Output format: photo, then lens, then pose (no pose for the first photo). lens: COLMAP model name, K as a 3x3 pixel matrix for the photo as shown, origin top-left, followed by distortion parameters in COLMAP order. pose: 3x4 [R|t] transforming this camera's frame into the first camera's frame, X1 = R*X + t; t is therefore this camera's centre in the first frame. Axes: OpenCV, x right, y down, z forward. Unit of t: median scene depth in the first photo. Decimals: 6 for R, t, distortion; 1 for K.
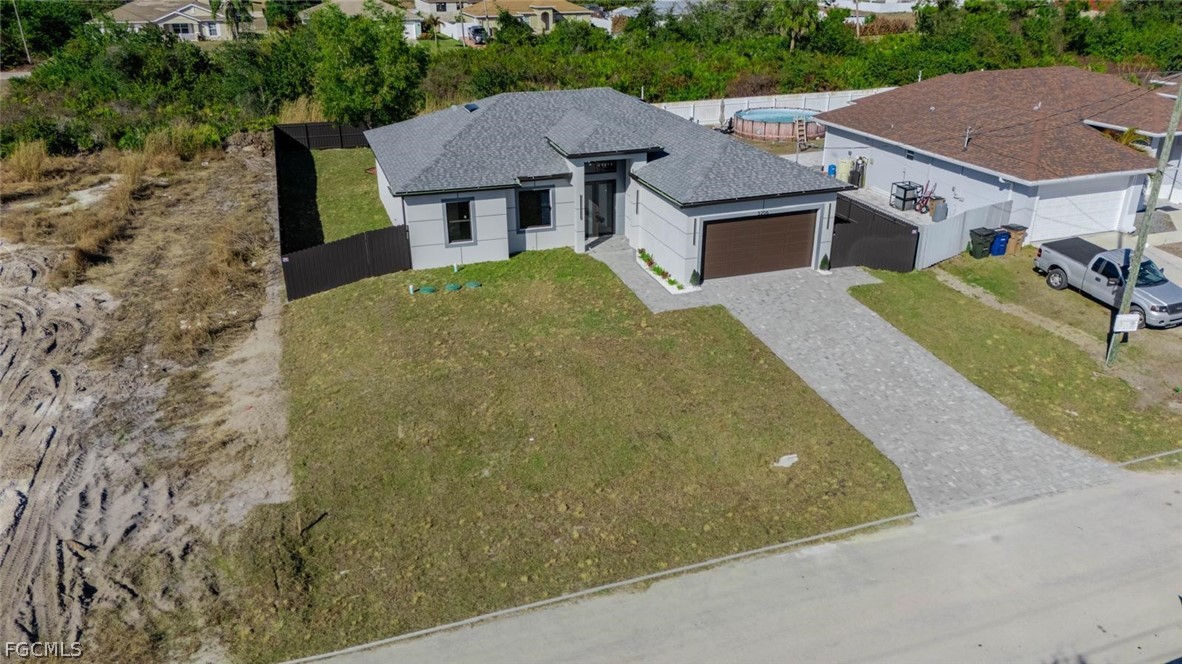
lens RADIAL K [[874.3, 0, 591.0], [0, 874.3, 332.0], [0, 0, 1]] dist [0.056618, -0.057411]
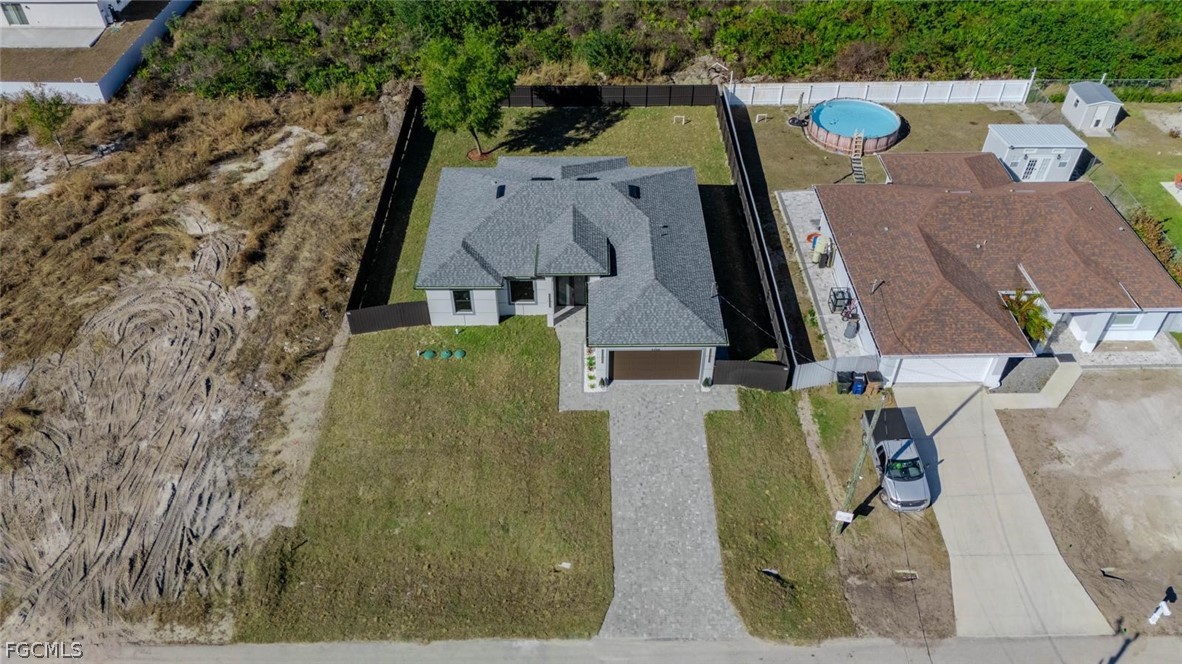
lens RADIAL K [[874.3, 0, 591.0], [0, 874.3, 332.0], [0, 0, 1]] dist [0.056618, -0.057411]
pose [[0.950170, 0.209414, -0.230916, 0.431285], [-0.126681, 0.936222, 0.327779, -0.631111], [0.284830, -0.282193, 0.916100, -0.301964]]
